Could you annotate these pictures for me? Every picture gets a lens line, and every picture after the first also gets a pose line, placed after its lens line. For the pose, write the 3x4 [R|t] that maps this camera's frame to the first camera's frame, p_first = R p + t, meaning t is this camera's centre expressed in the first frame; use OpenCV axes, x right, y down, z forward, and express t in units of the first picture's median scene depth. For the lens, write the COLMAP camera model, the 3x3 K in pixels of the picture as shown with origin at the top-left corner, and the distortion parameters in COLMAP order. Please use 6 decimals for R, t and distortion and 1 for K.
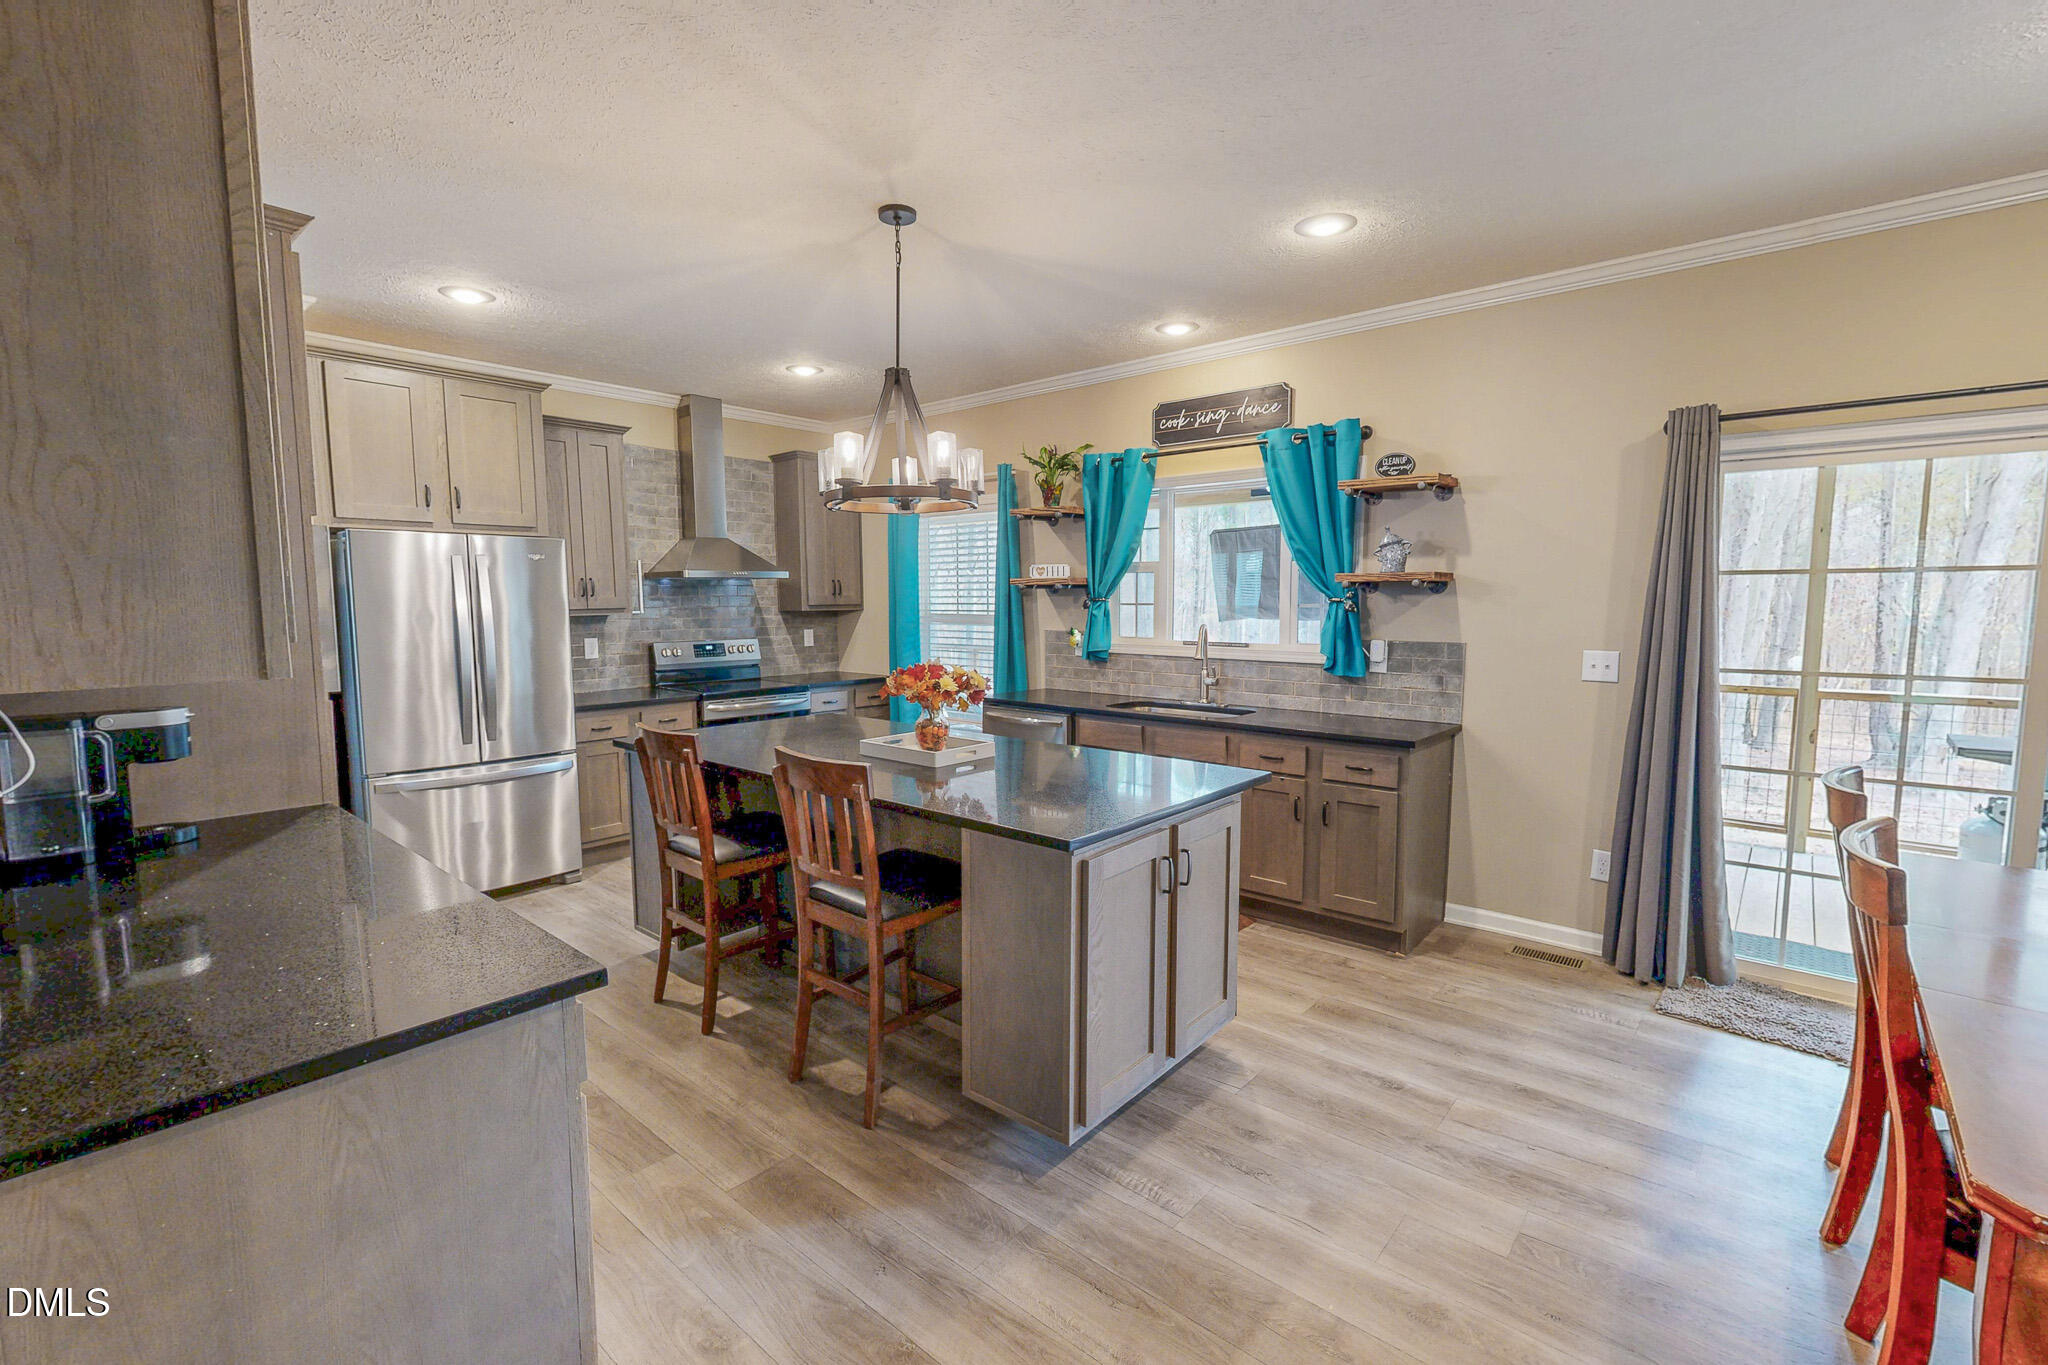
lens RADIAL K [[890.7, 0, 1023.1], [0, 890.7, 684.7], [0, 0, 1]] dist [0.001326, -0.000528]
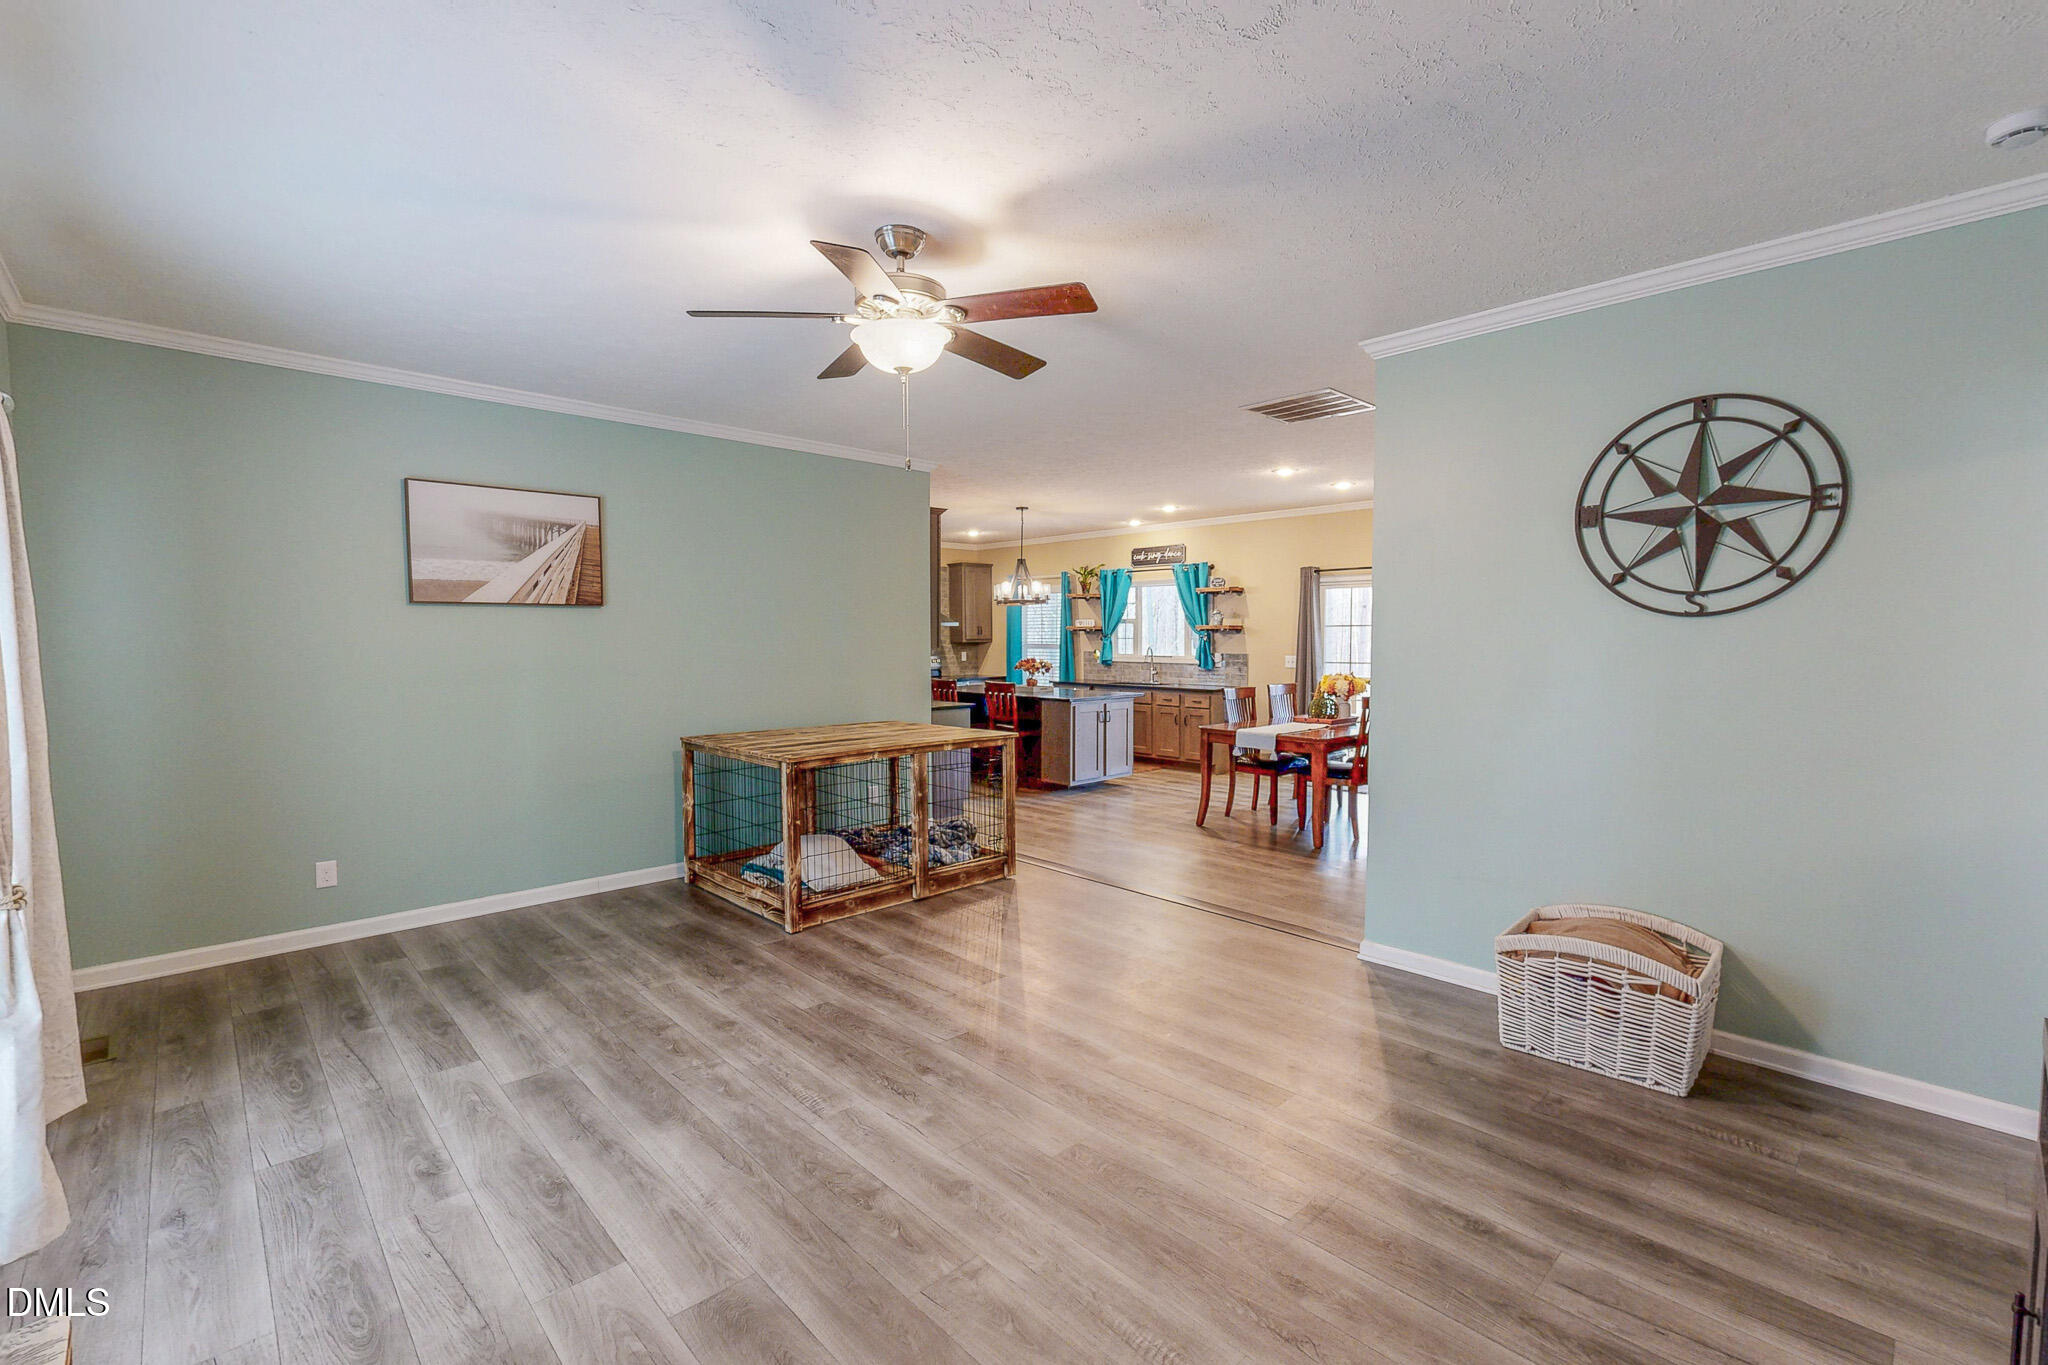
lens RADIAL K [[890.7, 0, 1023.1], [0, 890.7, 684.7], [0, 0, 1]] dist [0.001326, -0.000528]
pose [[0.995508, 0.004708, -0.094561, 0.133771], [-0.008685, 0.999093, -0.041691, 0.172830], [0.094279, 0.042325, 0.994646, -1.772041]]
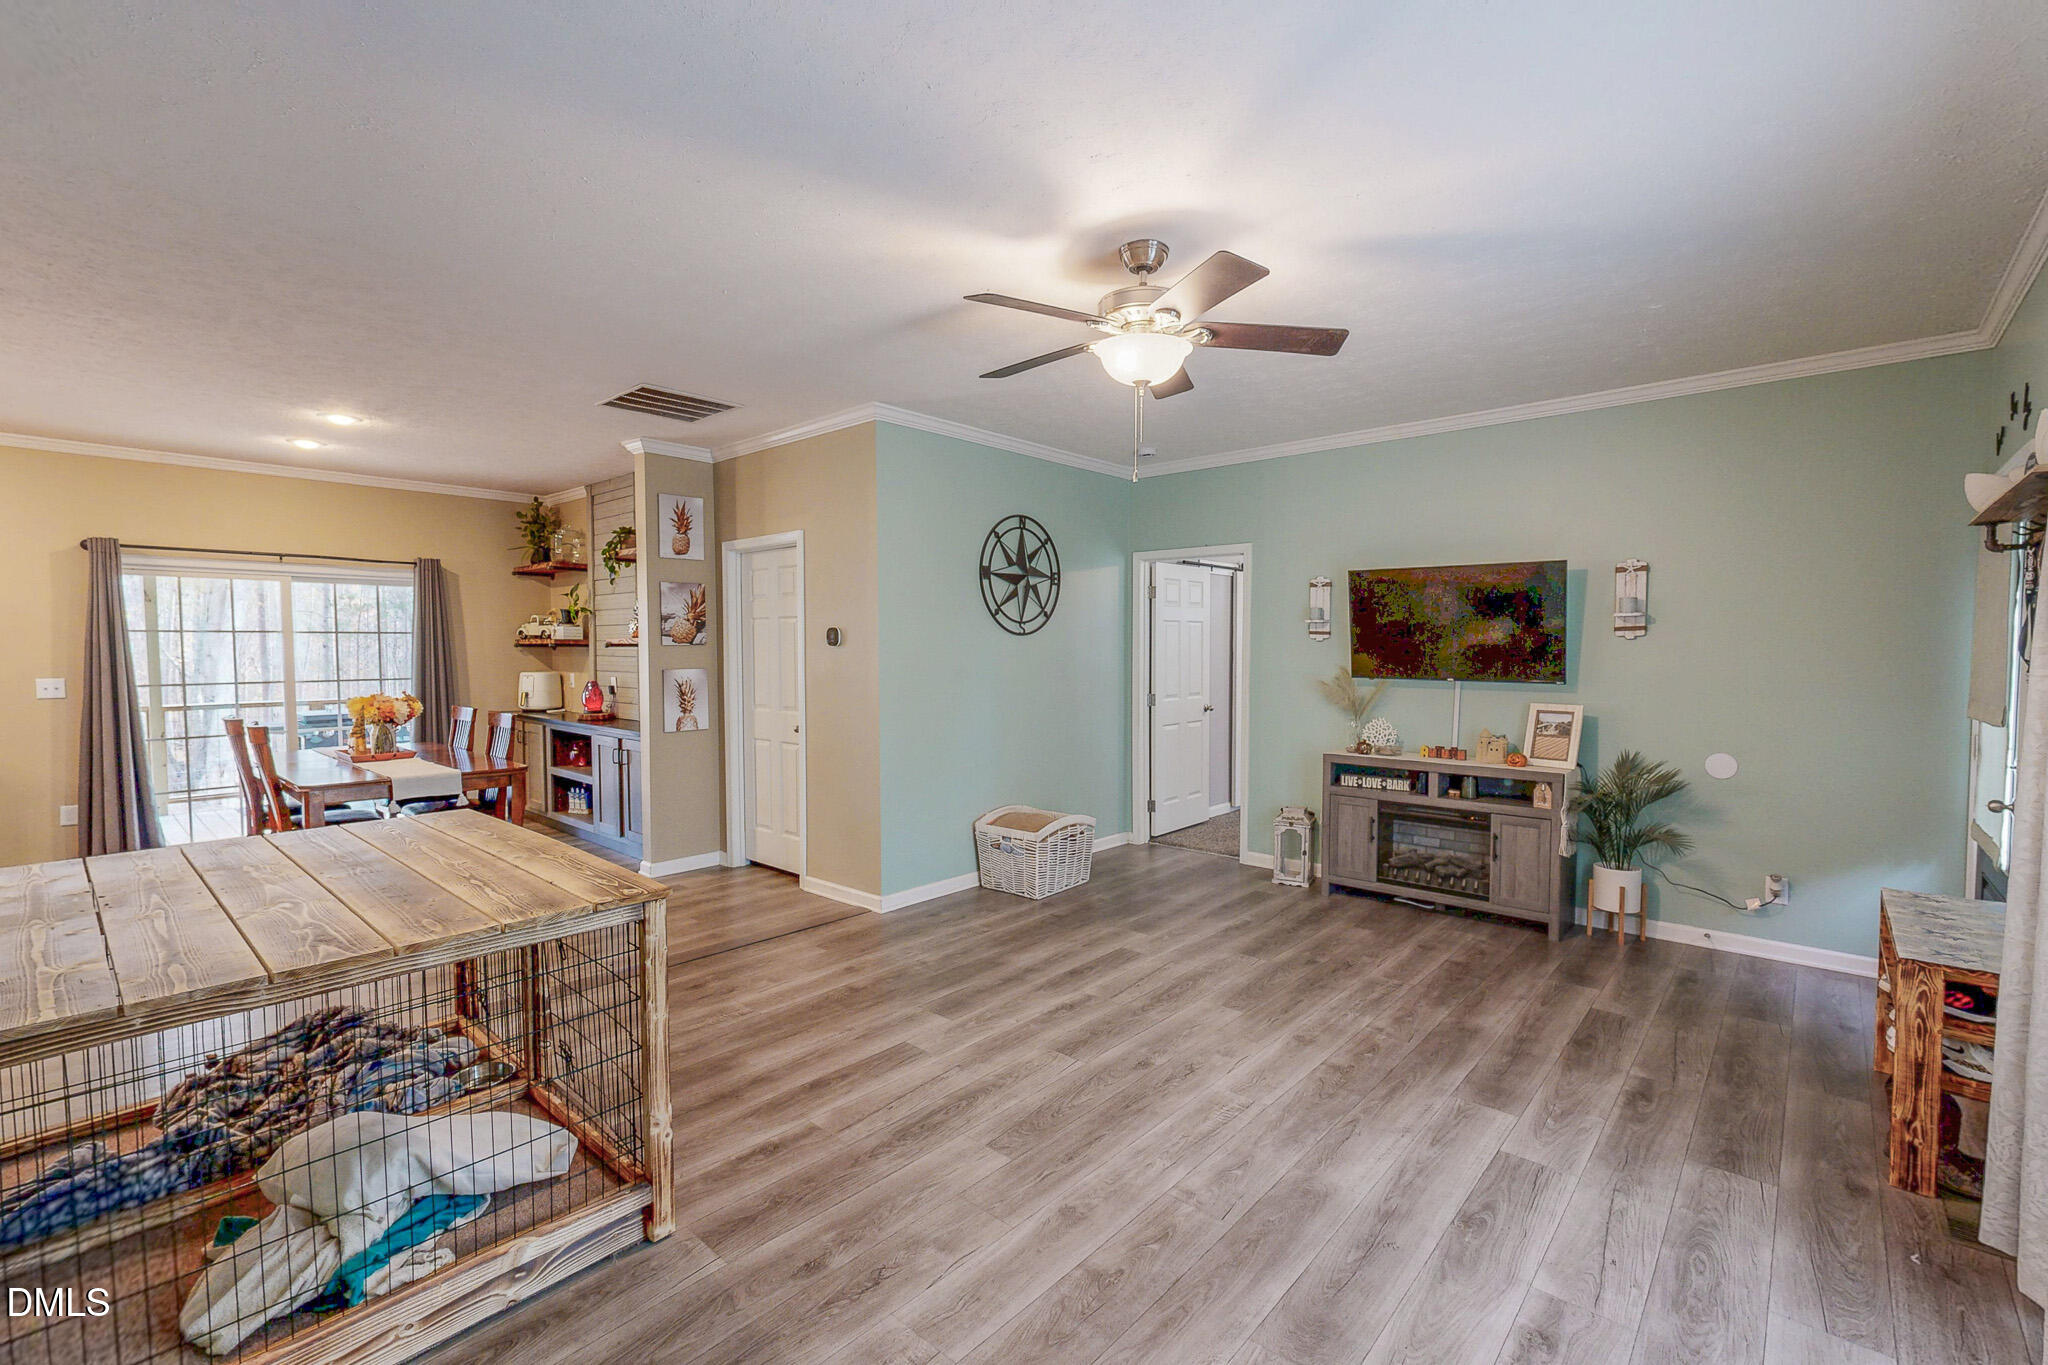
lens RADIAL K [[890.7, 0, 1023.1], [0, 890.7, 684.7], [0, 0, 1]] dist [0.001326, -0.000528]
pose [[0.017138, -0.044025, 0.998883, -0.965344], [0.096492, 0.994440, 0.042174, 0.078277], [-0.995186, 0.095662, 0.021291, -0.801278]]
